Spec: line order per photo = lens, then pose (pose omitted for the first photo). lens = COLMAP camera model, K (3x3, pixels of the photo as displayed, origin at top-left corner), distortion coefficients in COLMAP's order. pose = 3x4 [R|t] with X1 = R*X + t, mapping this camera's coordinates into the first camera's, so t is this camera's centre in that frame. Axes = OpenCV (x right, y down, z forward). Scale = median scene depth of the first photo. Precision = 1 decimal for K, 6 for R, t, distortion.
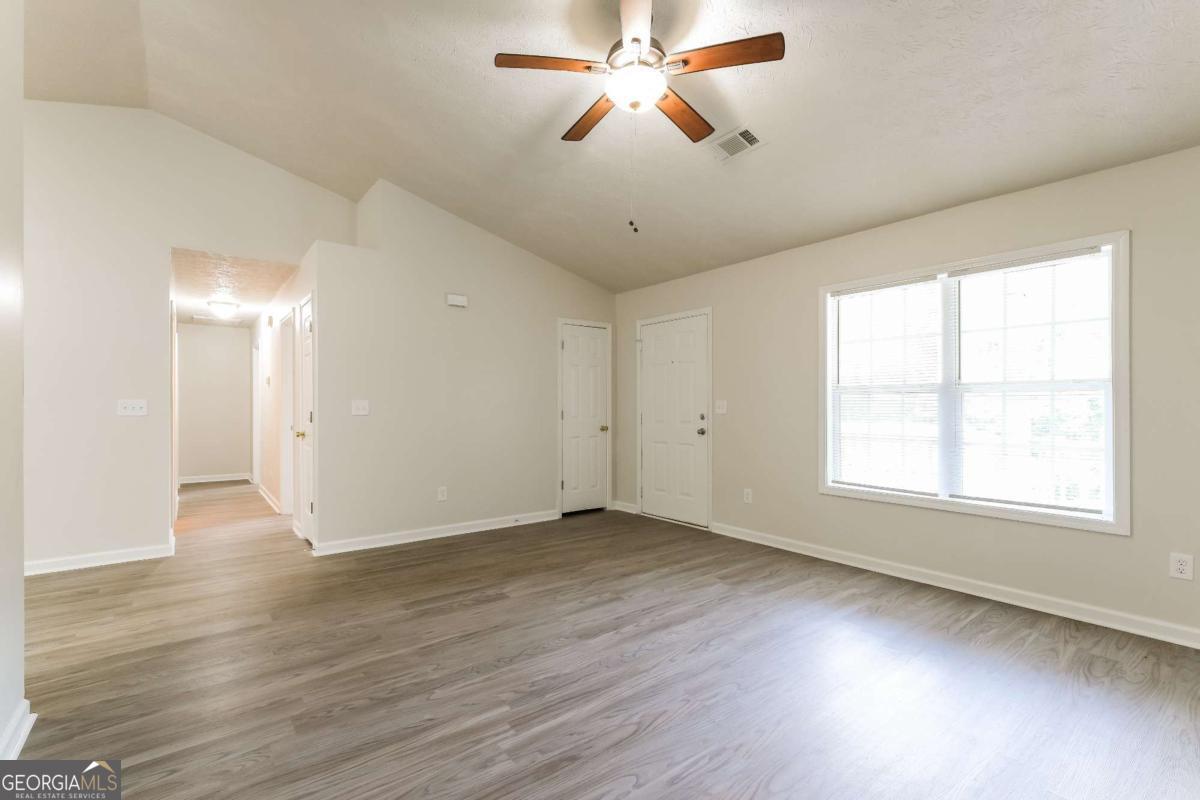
lens RADIAL K [[528.8, 0, 596.4], [0, 528.8, 406.4], [0, 0, 1]] dist [0.000587, 0.000168]
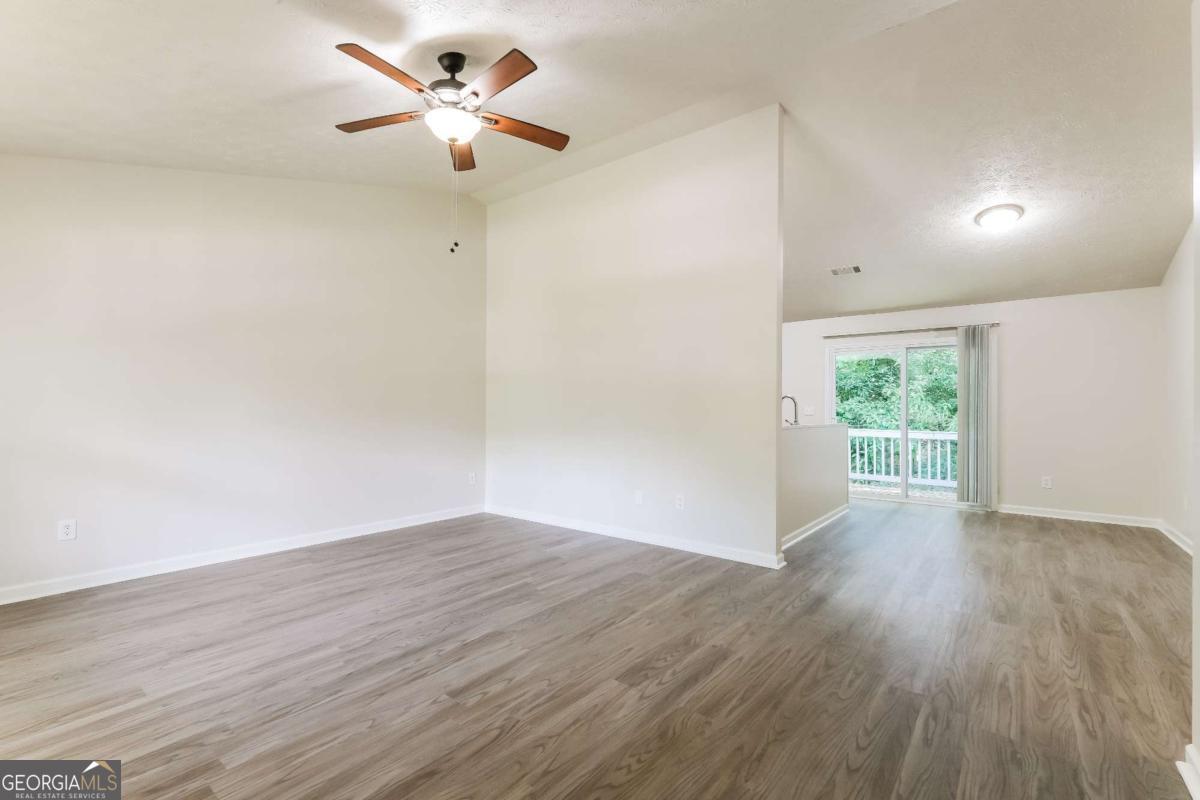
lens RADIAL K [[528.8, 0, 596.4], [0, 528.8, 406.4], [0, 0, 1]] dist [0.000587, 0.000168]
pose [[-0.974112, -0.007199, -0.225950, 0.022653], [-0.005297, 0.999945, -0.009024, 0.006507], [0.226003, -0.007594, -0.974097, 1.802670]]
